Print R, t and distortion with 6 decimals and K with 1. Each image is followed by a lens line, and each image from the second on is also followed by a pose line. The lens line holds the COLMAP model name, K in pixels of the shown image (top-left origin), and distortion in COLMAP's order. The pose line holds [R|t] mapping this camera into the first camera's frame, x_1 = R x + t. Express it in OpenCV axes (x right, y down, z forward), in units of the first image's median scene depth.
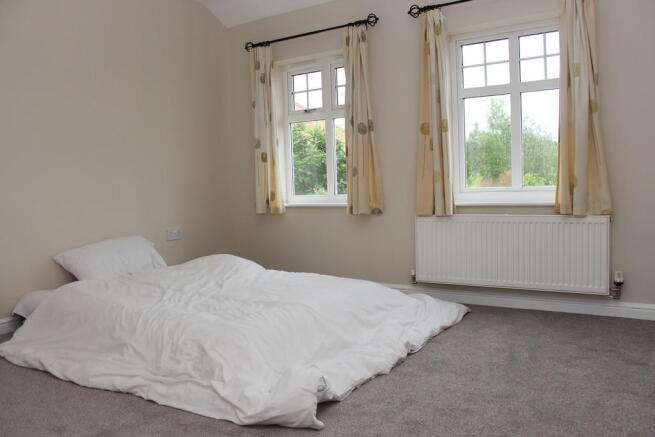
lens RADIAL K [[547.7, 0, 328.5], [0, 547.7, 220.3], [0, 0, 1]] dist [-0.053952, -0.011451]
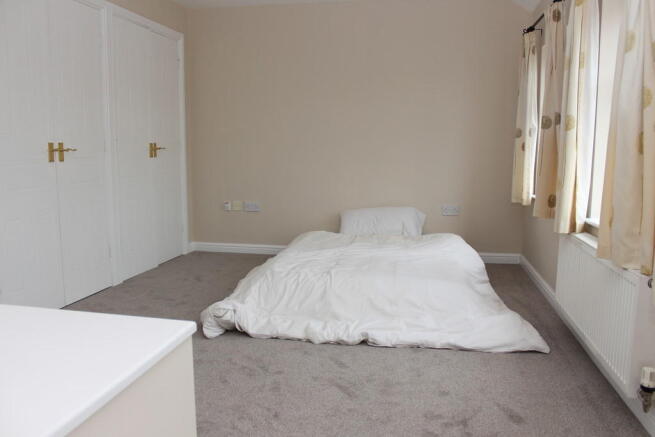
lens RADIAL K [[547.7, 0, 329.0], [0, 547.7, 216.8], [0, 0, 1]] dist [-0.053952, -0.011451]
pose [[0.390434, 0.148776, -0.908530, 0.743154], [-0.074183, 0.988731, 0.130030, -0.103244], [0.917637, 0.016629, 0.397071, 0.324696]]
